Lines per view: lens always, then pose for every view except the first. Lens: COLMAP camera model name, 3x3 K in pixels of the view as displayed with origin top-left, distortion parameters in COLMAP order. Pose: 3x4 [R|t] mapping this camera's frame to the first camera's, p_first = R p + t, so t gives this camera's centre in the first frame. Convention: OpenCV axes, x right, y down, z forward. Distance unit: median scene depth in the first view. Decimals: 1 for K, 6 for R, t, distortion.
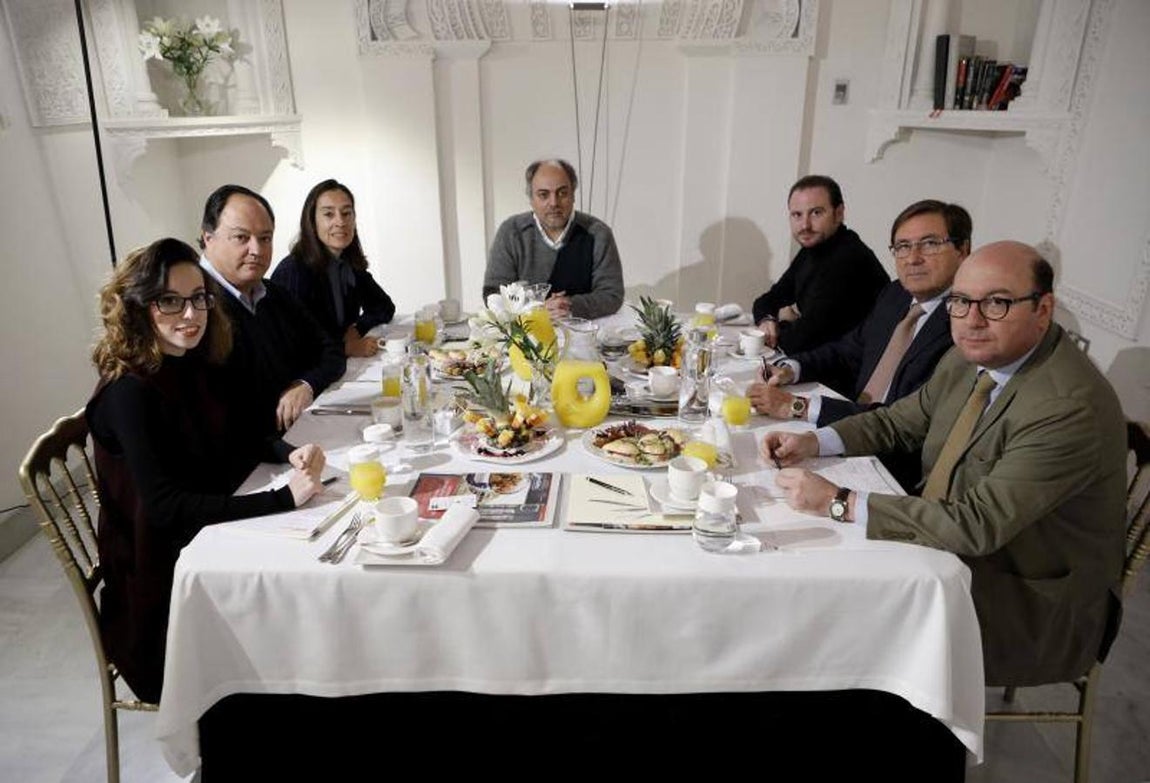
lens RADIAL K [[806.9, 0, 559.8], [0, 806.9, 397.4], [0, 0, 1]] dist [-0.008908, 0.003992]
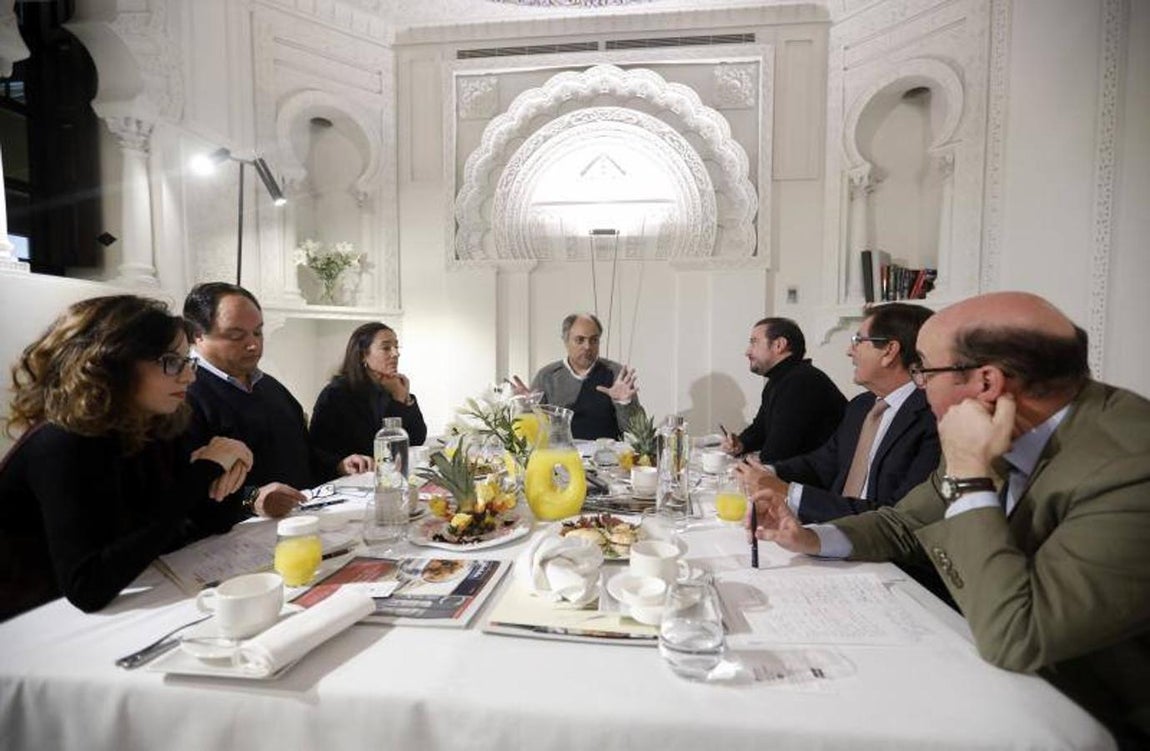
lens RADIAL K [[514.7, 0, 580.1], [0, 514.7, 375.5], [0, 0, 1]] dist [0.000539, 0.000333]
pose [[0.997800, 0.013829, -0.064841, 0.054823], [-0.033656, 0.948277, -0.315656, 0.039140], [0.057122, 0.317144, 0.946656, 0.218336]]
